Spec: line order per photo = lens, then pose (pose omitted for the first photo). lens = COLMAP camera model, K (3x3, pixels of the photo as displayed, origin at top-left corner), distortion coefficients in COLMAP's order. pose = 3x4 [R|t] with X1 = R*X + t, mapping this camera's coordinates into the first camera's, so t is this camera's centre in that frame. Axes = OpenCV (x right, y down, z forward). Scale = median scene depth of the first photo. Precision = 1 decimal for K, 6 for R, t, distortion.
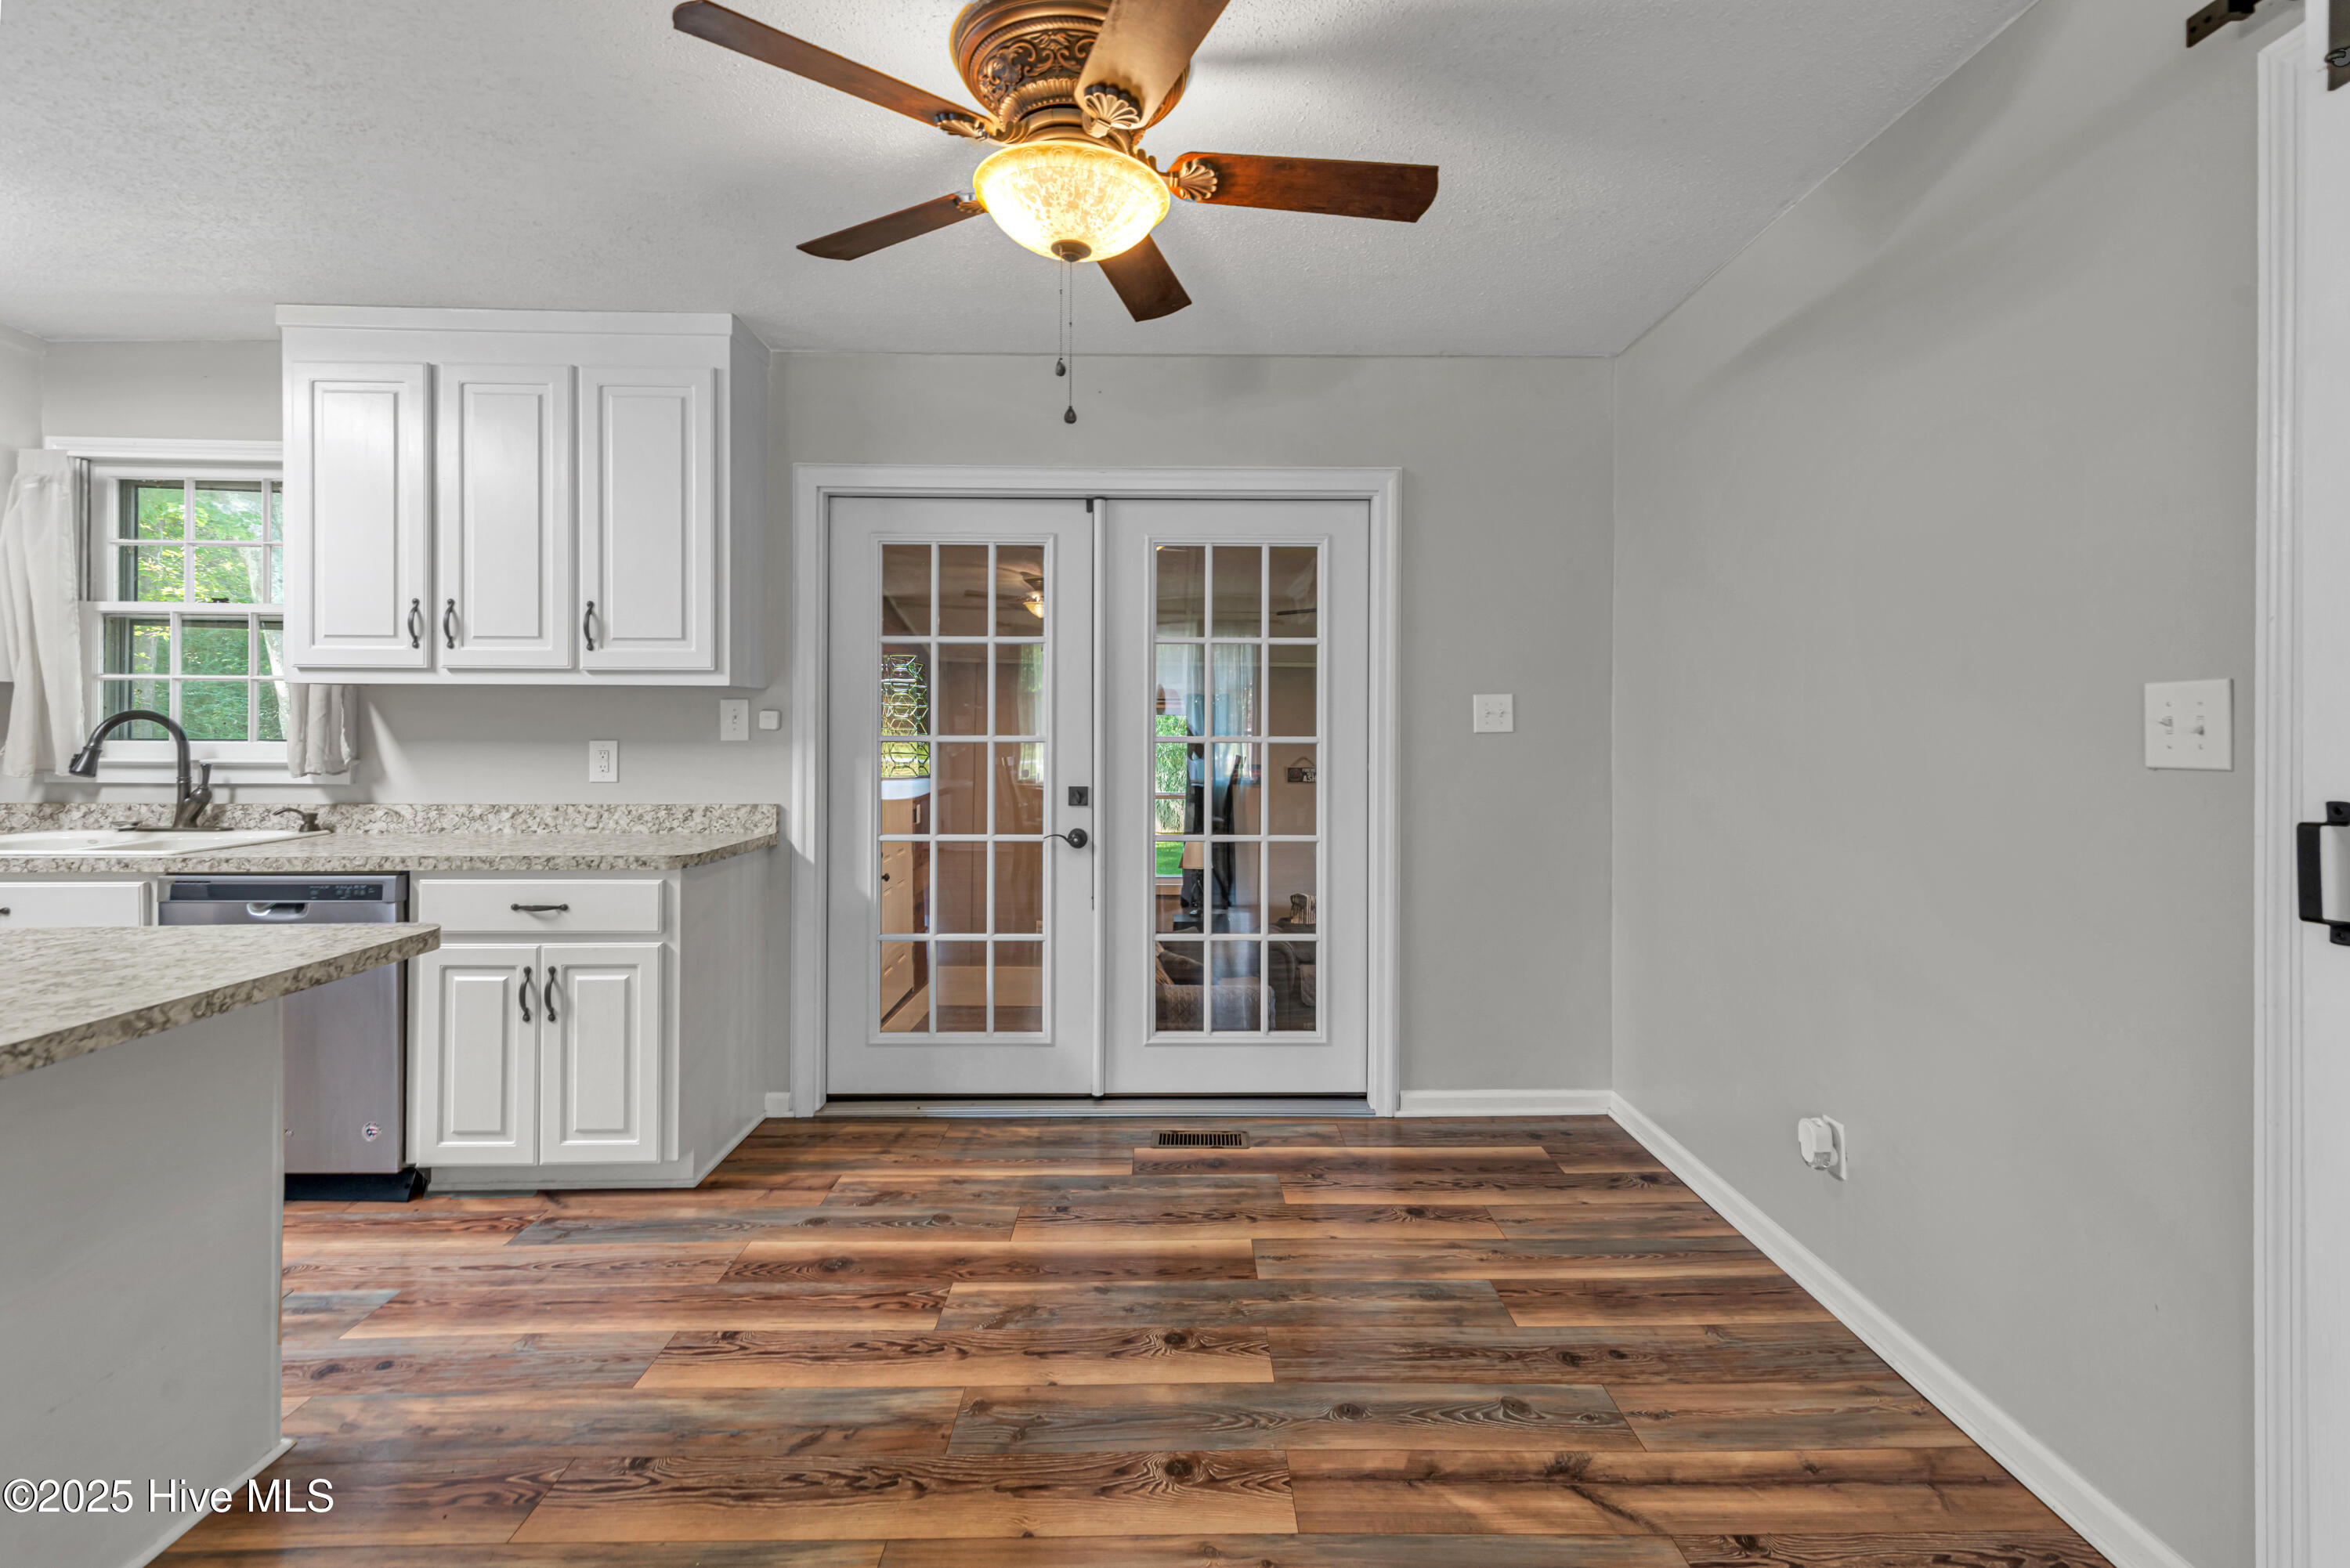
lens RADIAL K [[1072.2, 0, 1178.6], [0, 1072.2, 725.5], [0, 0, 1]] dist [0.016539, -0.003061]
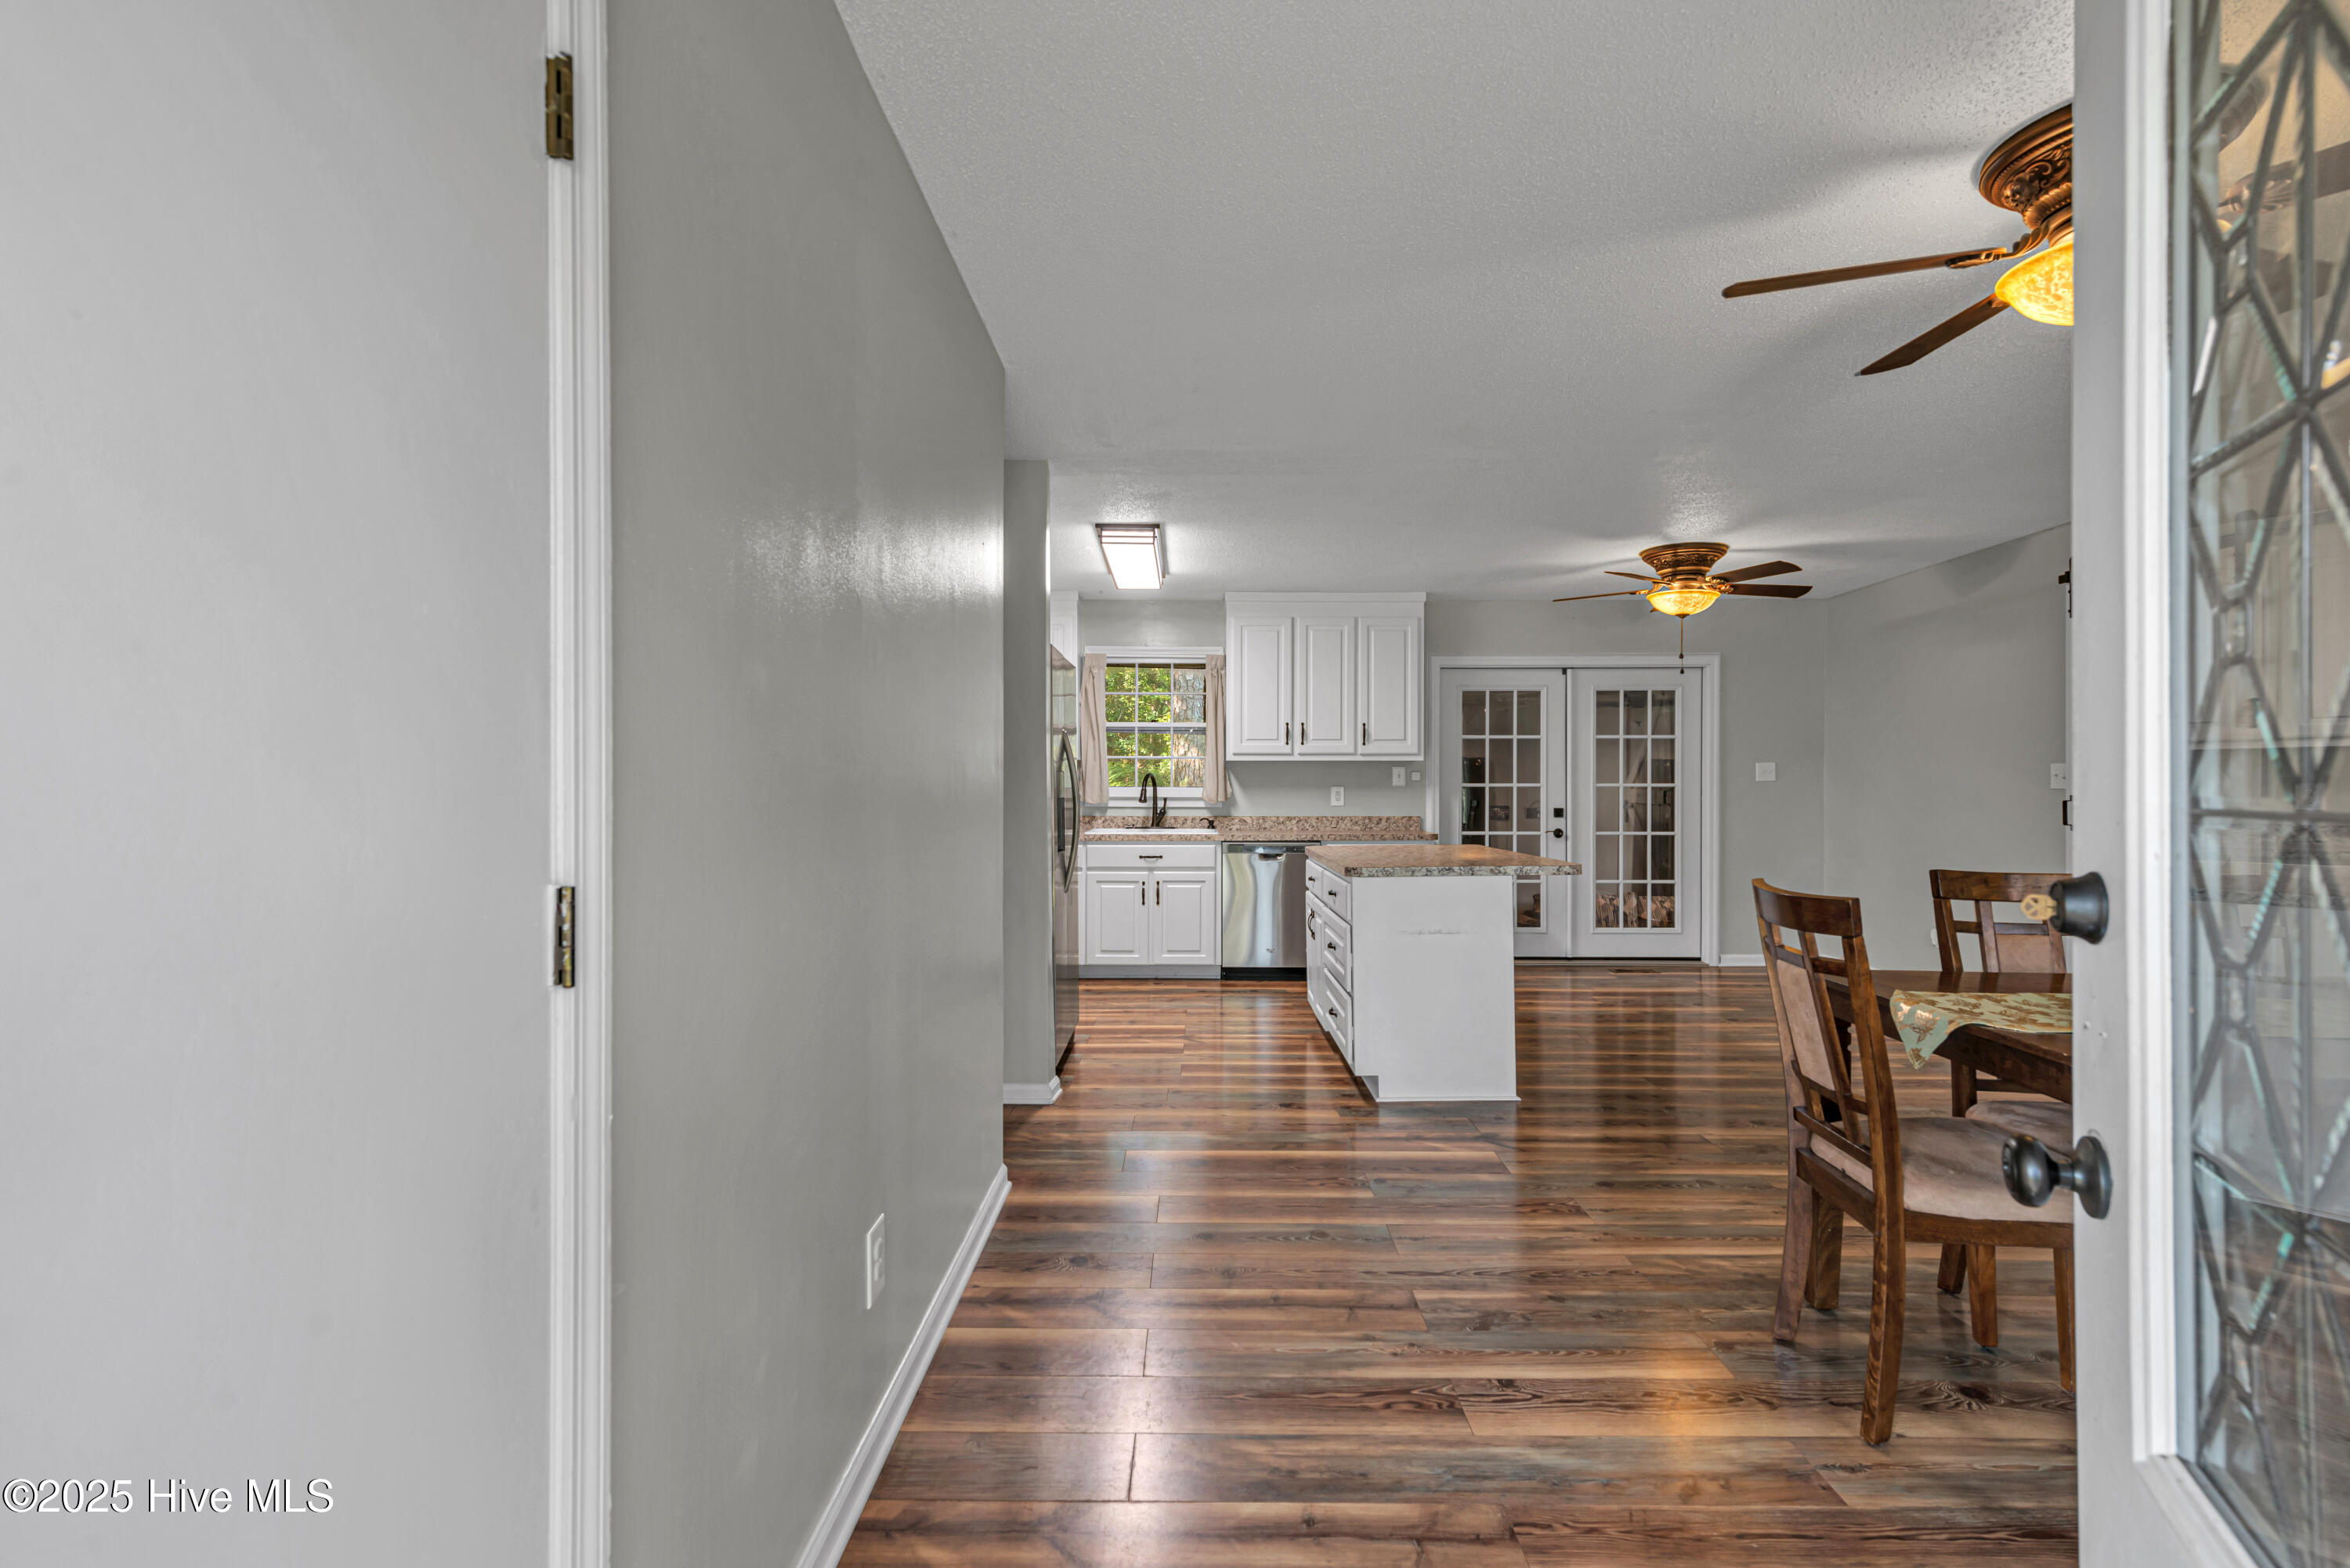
lens RADIAL K [[1072.2, 0, 1175.8], [0, 1072.2, 781.7], [0, 0, 1]] dist [0.016539, -0.003061]
pose [[0.999716, -0.003170, -0.023617, -0.981417], [0.003217, 0.999993, 0.001942, -0.000288], [0.023610, -0.002017, 0.999719, -1.360055]]
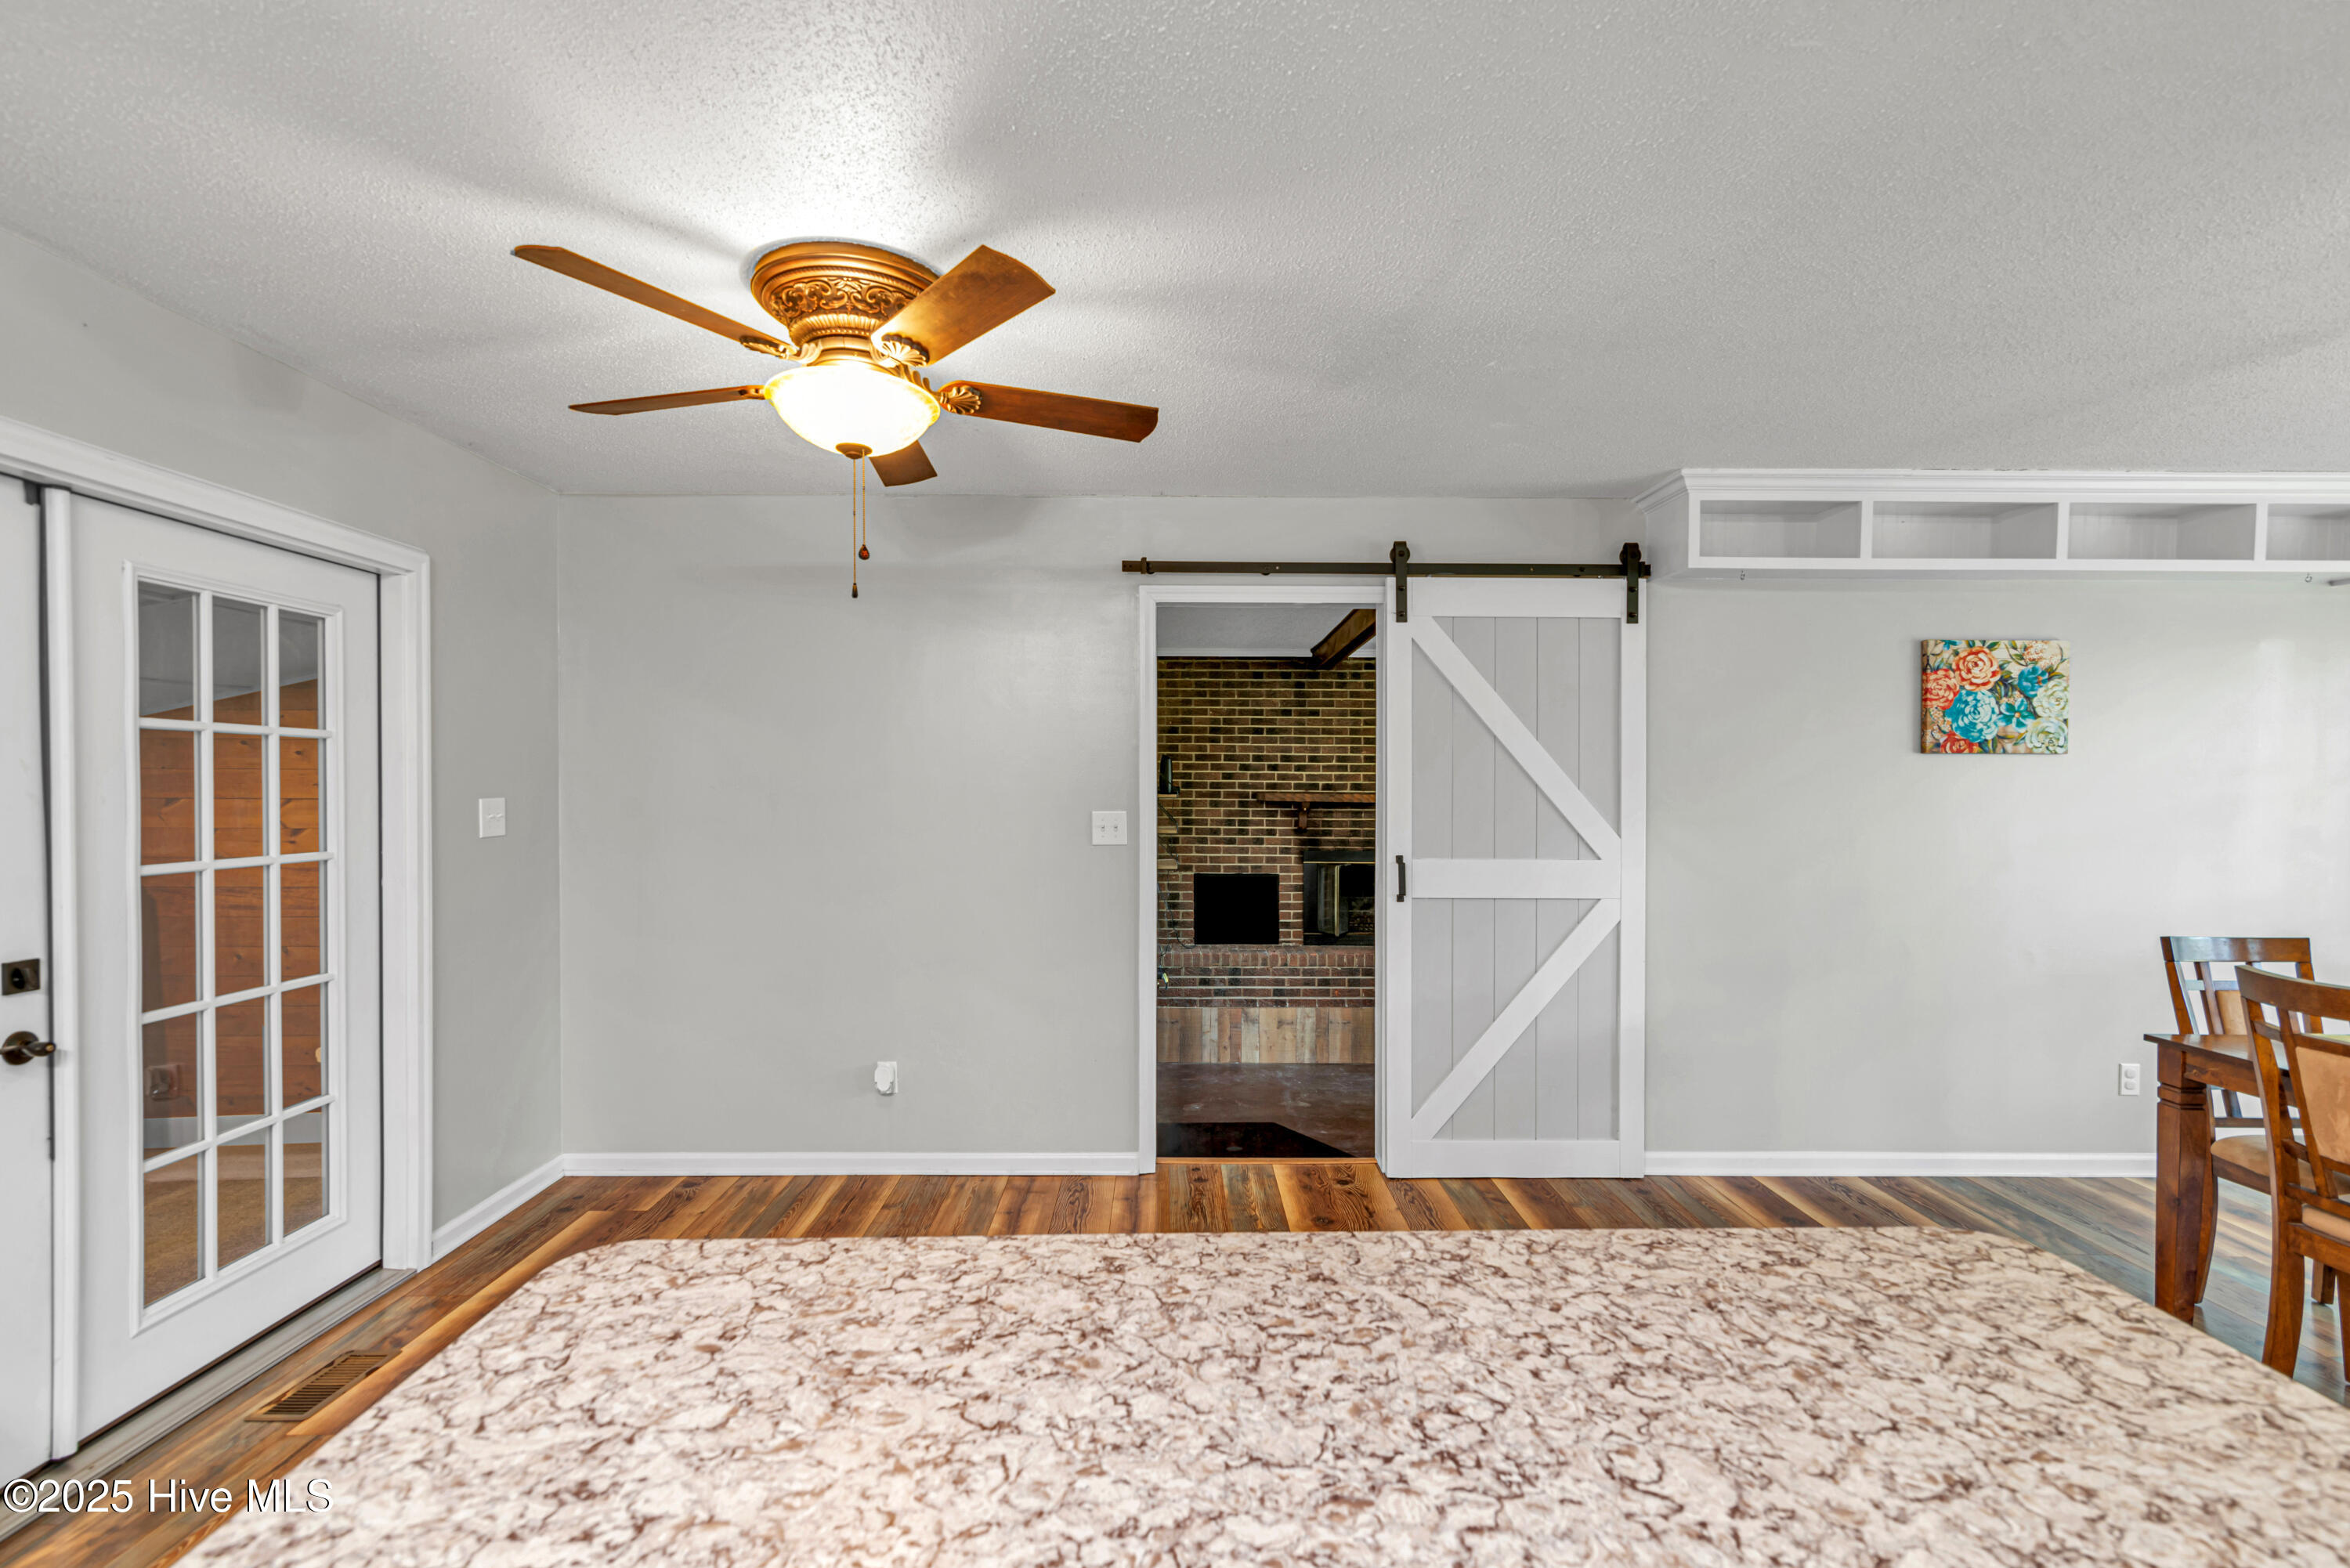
lens RADIAL K [[1072.2, 0, 1183.0], [0, 1072.2, 798.0], [0, 0, 1]] dist [0.016539, -0.003061]
pose [[0.010340, -0.011782, 0.999877, -0.869321], [-0.003259, 0.999925, 0.011816, -0.054342], [-0.999941, -0.003380, 0.010301, 0.436848]]
